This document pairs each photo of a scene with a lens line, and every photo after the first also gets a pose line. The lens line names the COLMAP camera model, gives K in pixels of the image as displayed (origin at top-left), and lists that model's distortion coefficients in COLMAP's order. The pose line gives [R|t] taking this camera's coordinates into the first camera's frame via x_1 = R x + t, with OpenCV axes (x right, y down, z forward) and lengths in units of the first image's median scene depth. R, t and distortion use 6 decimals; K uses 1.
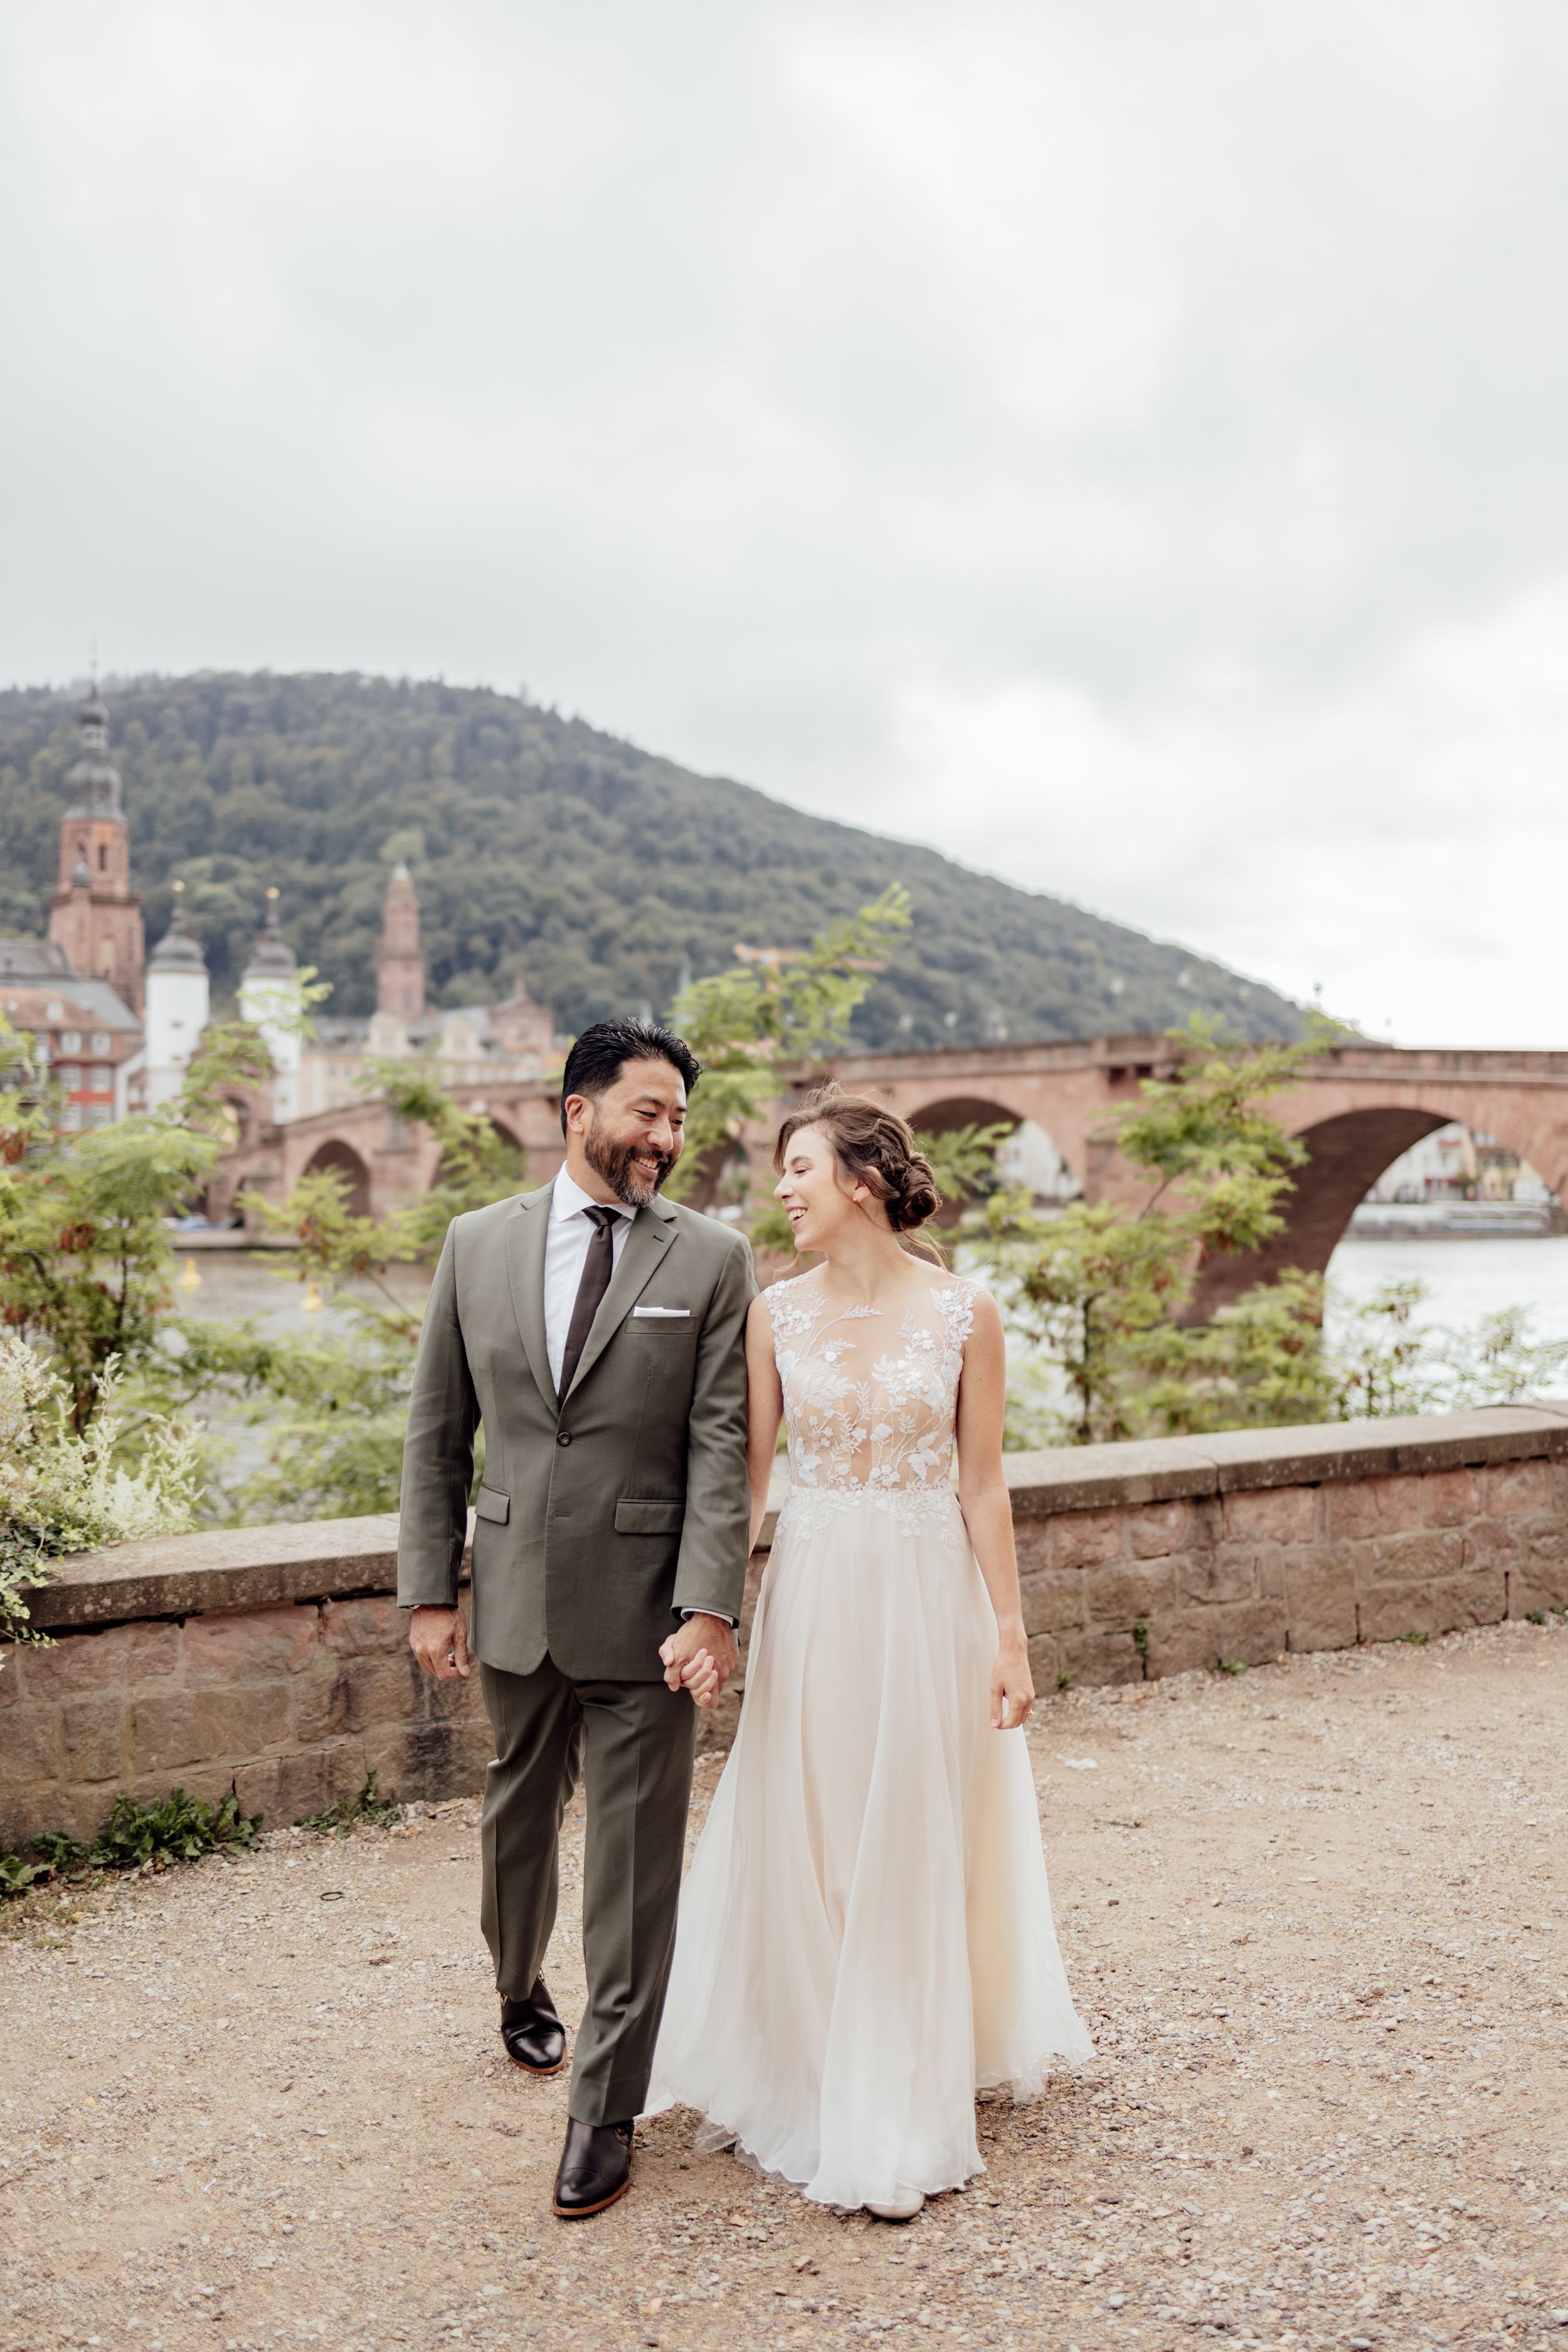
lens RADIAL K [[2349.6, 0, 760.7], [0, 2349.6, 1177.1], [0, 0, 1]] dist [0.019396, -0.013250]
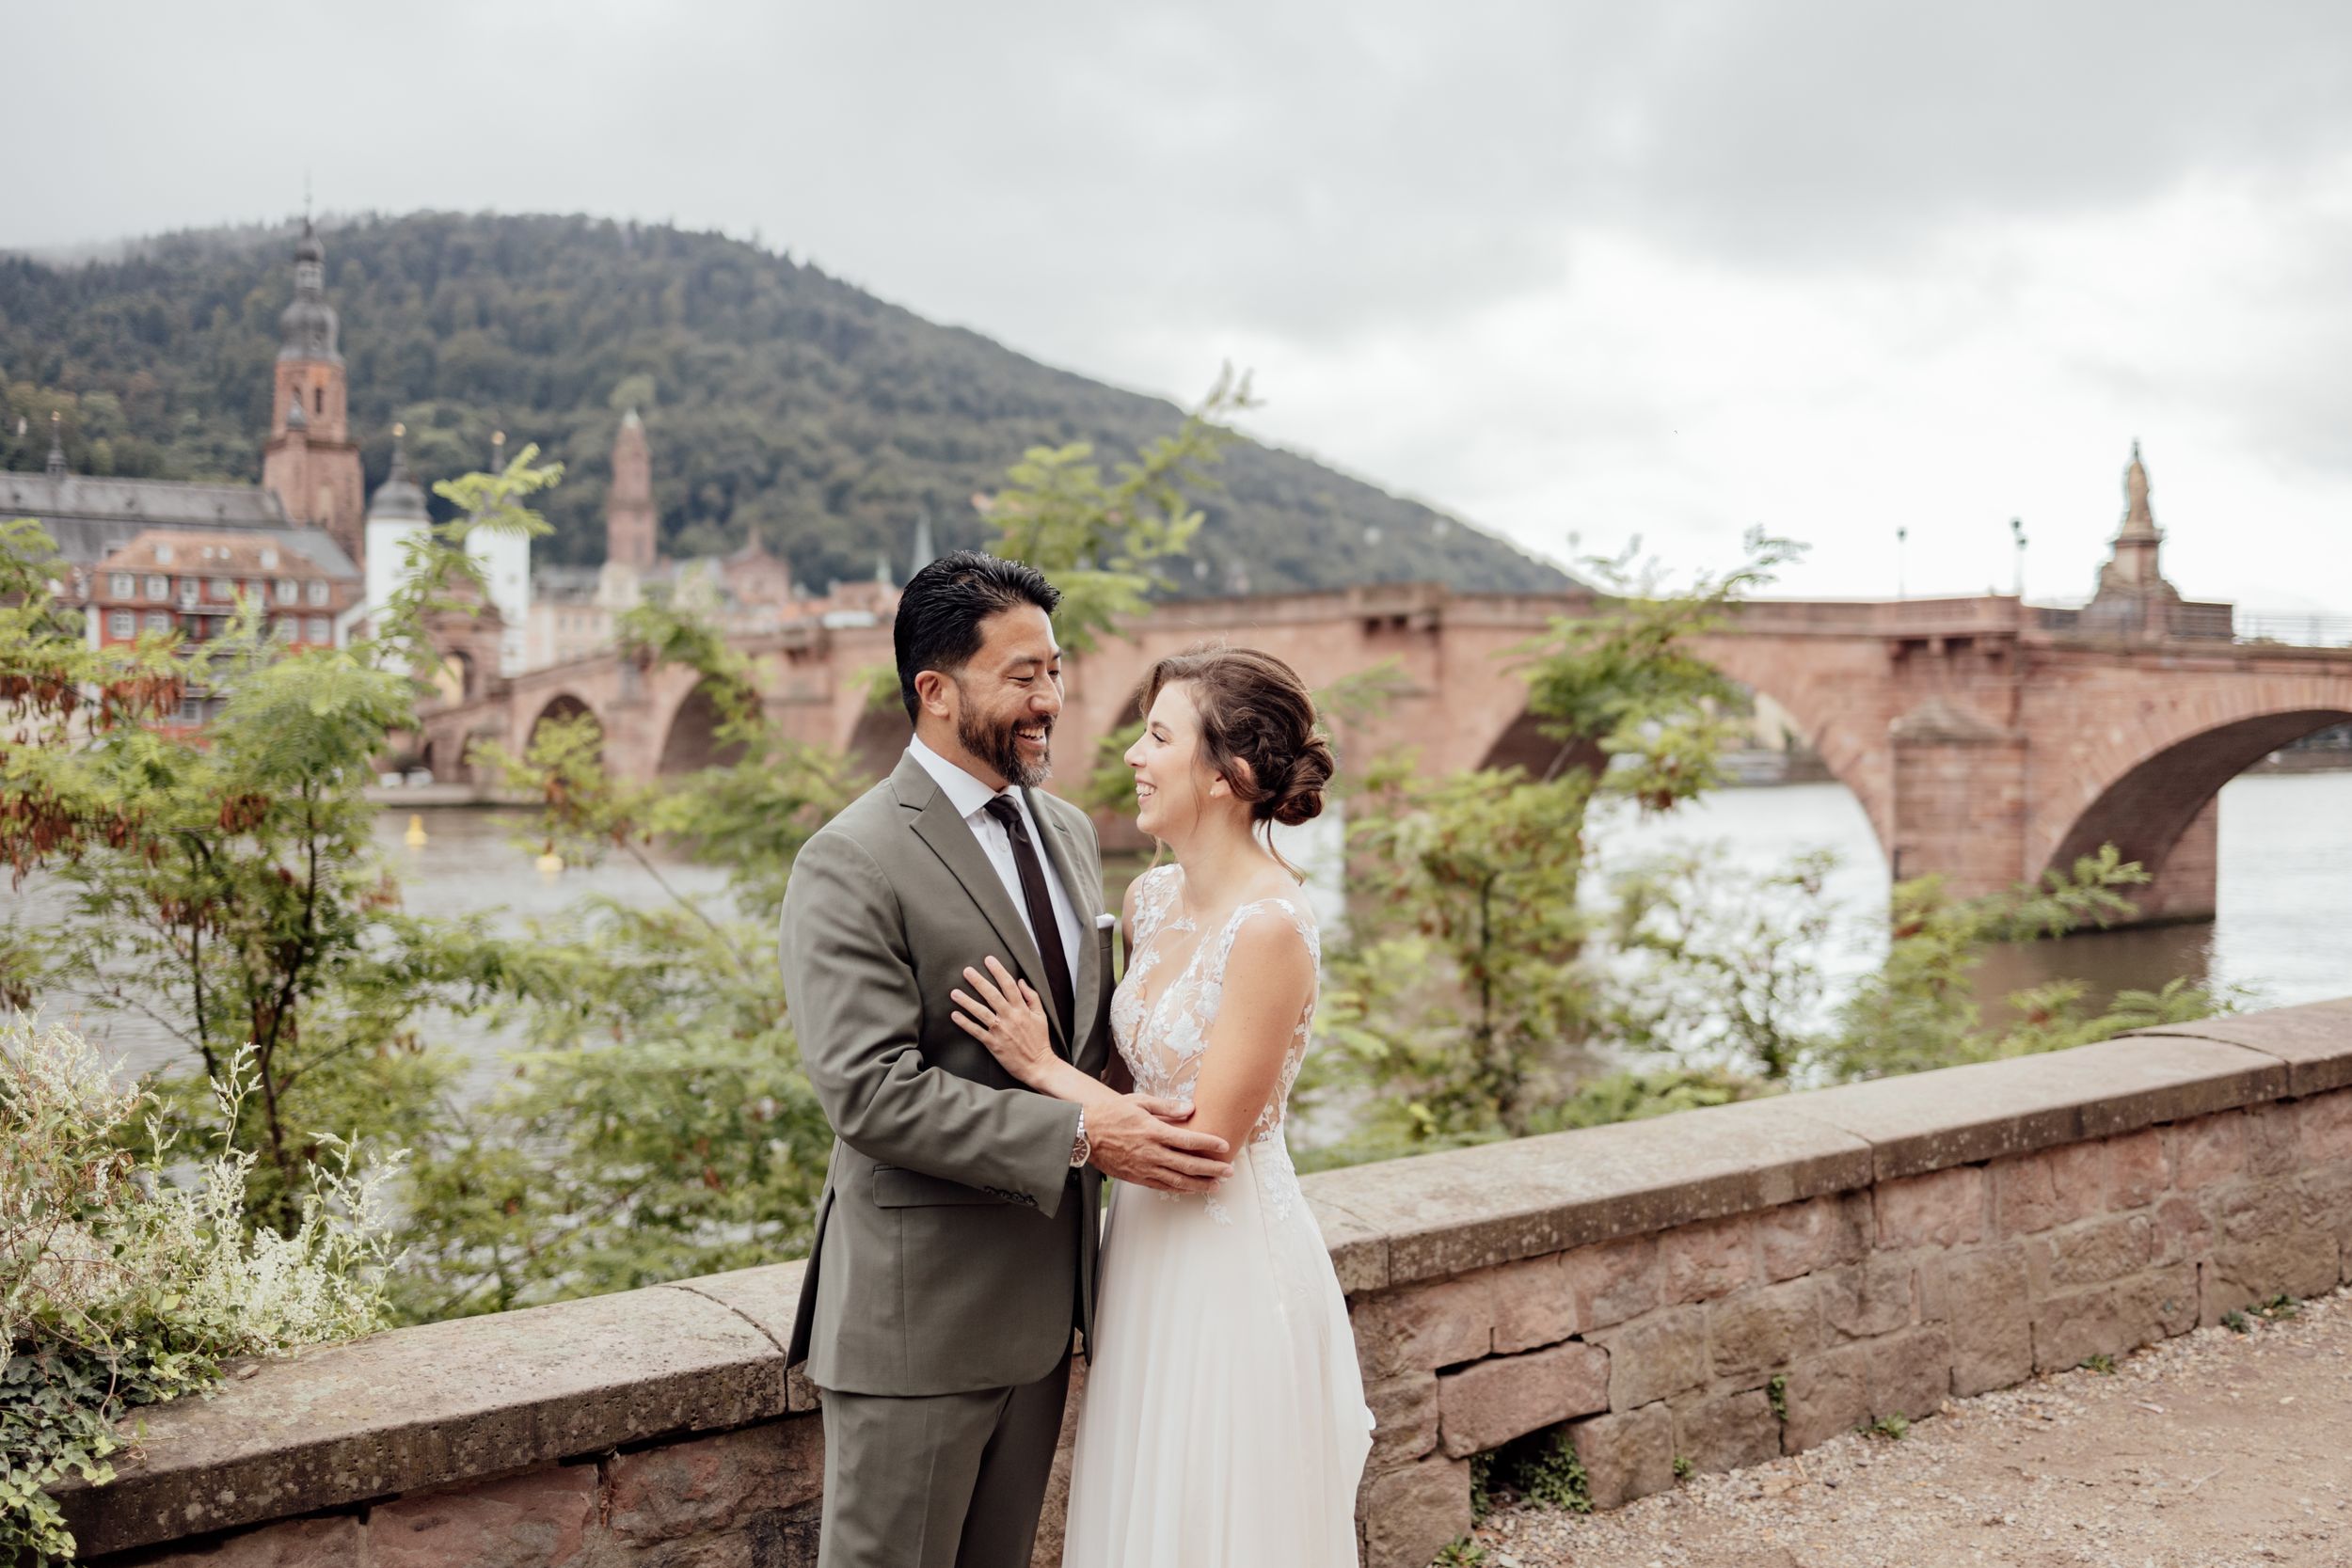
lens RADIAL K [[2349.4, 0, 1156.6], [0, 2349.4, 780.2], [0, 0, 1]] dist [0.019396, -0.013250]
pose [[0.997737, -0.003628, 0.067132, -0.001010], [0.002177, 0.999763, 0.021671, -0.000029], [-0.067195, -0.021475, 0.997509, 0.004645]]
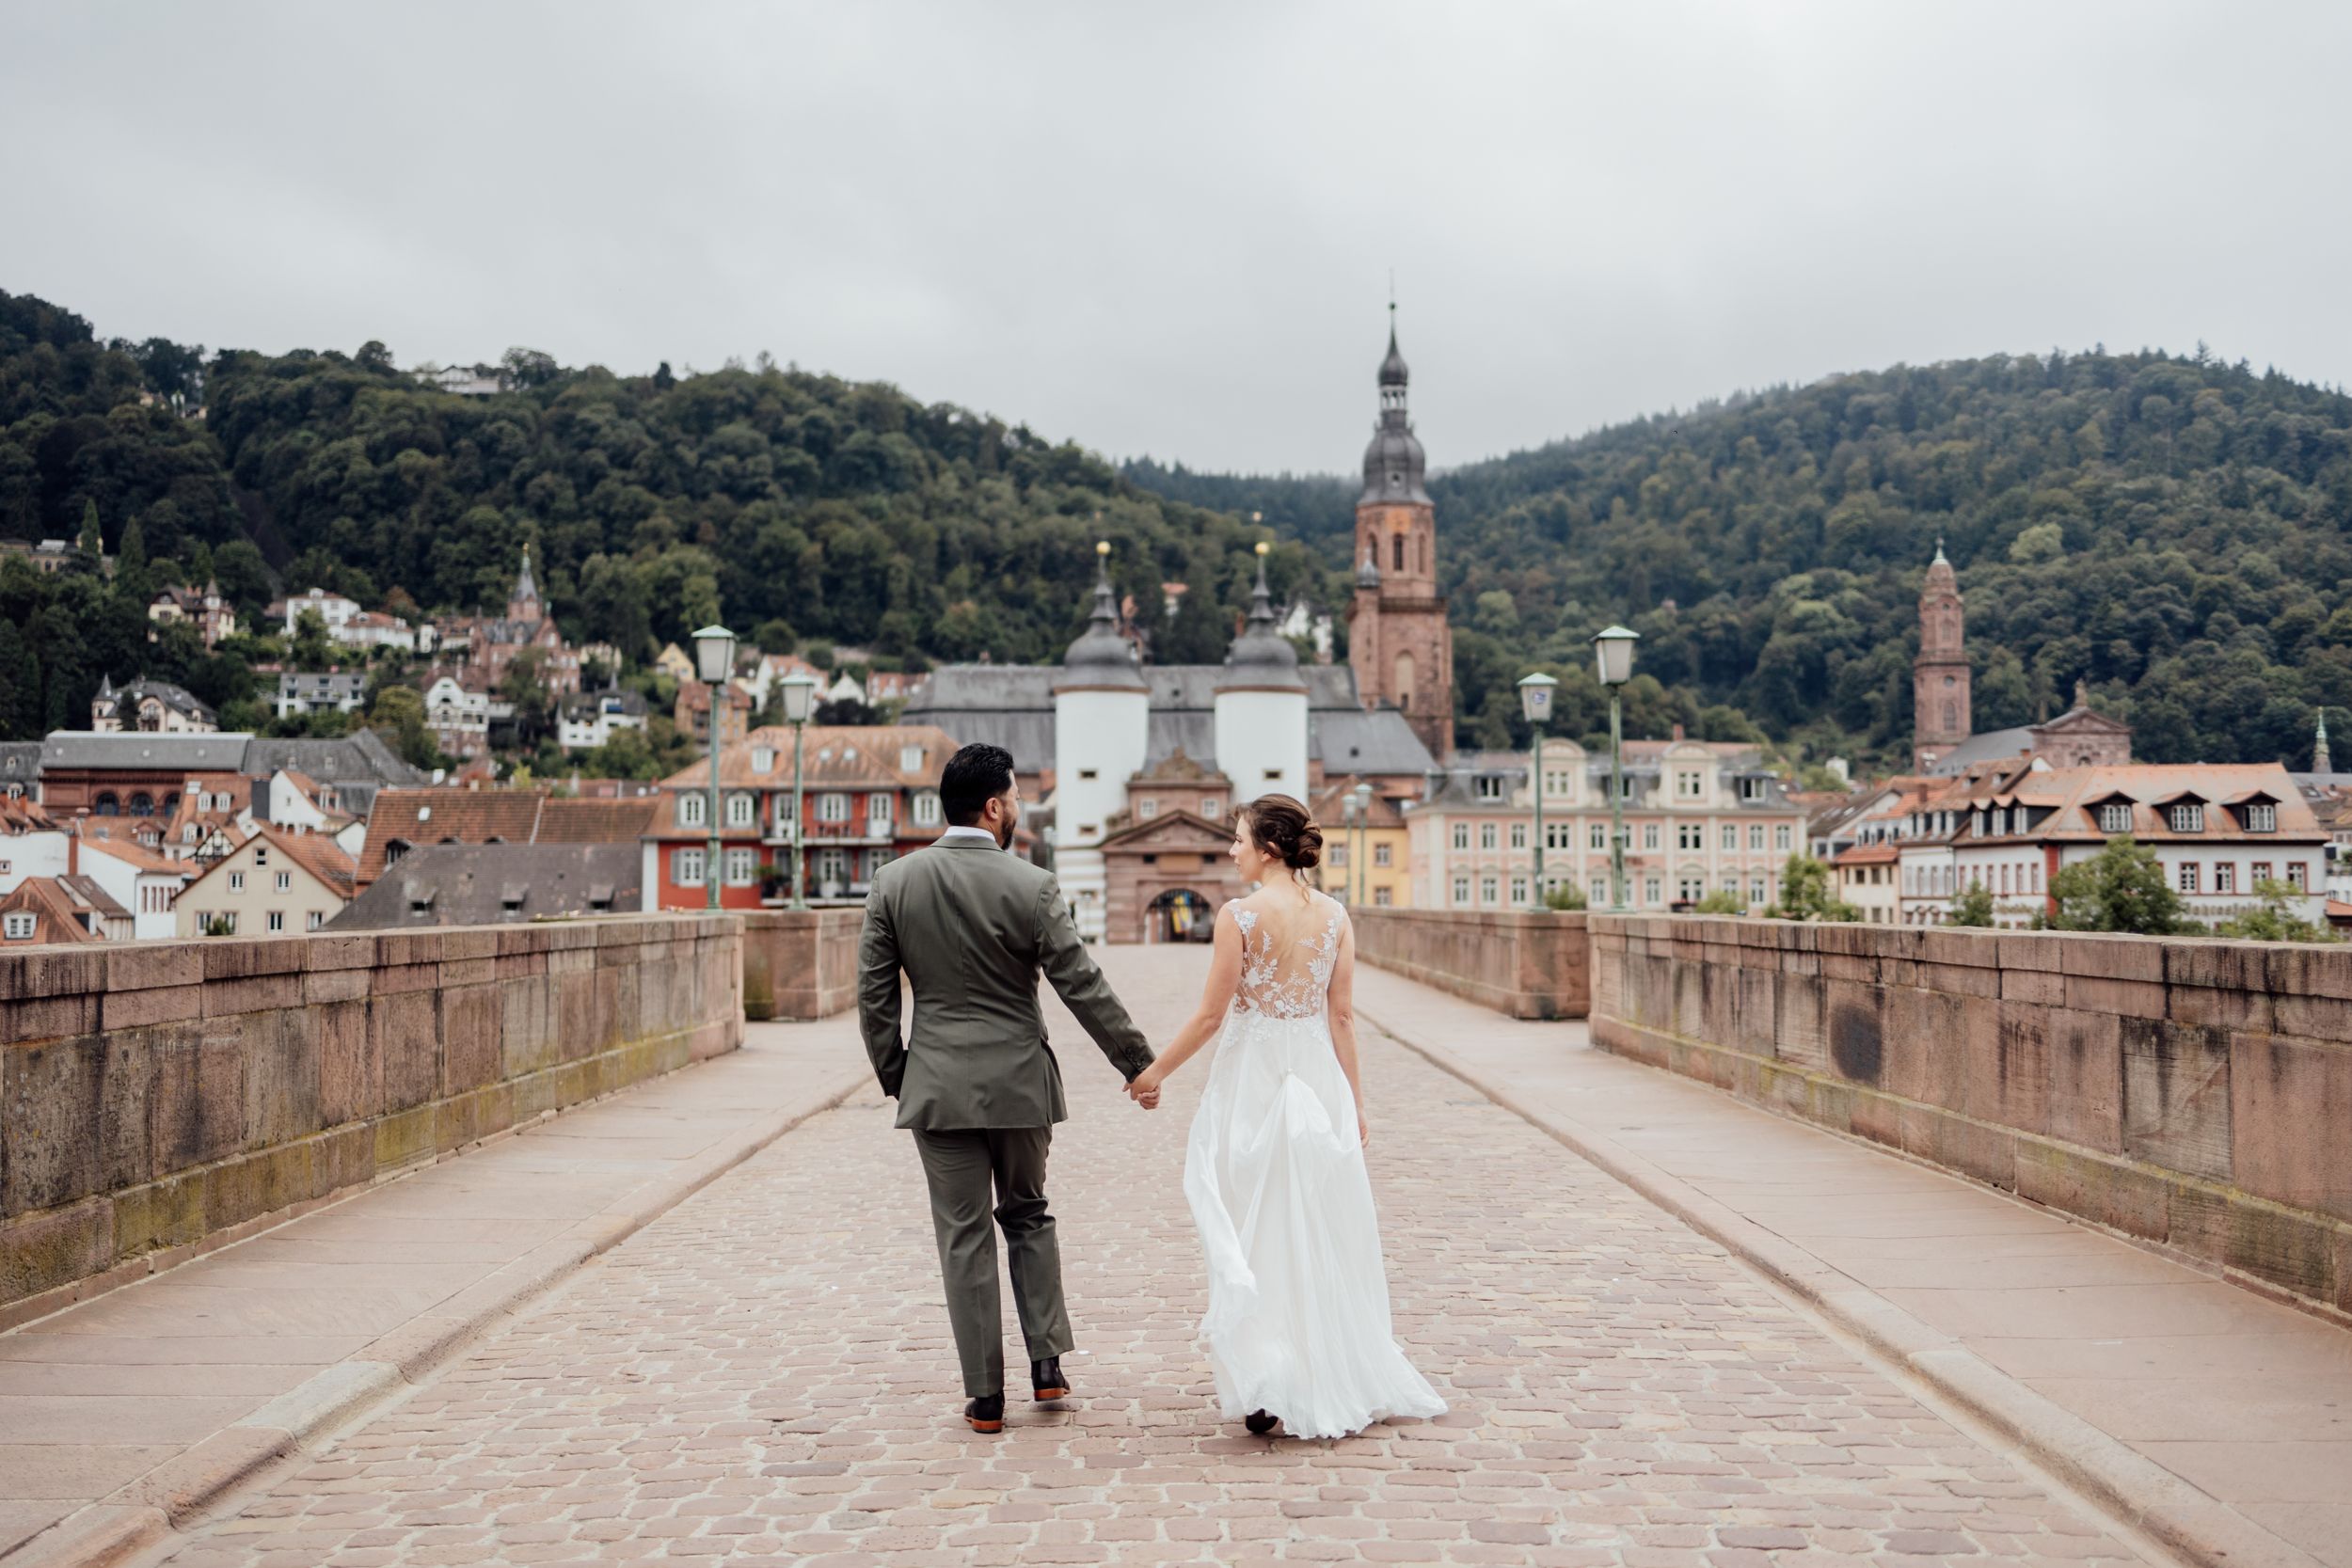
lens RADIAL K [[2354.2, 0, 1173.5], [0, 2354.2, 792.2], [0, 0, 1]] dist [0.008230, 0.007689]
pose [[0.857292, -0.033557, -0.513735, 0.026314], [0.007618, 0.998591, -0.052516, -0.009056], [0.514773, 0.041108, 0.856340, 0.159875]]
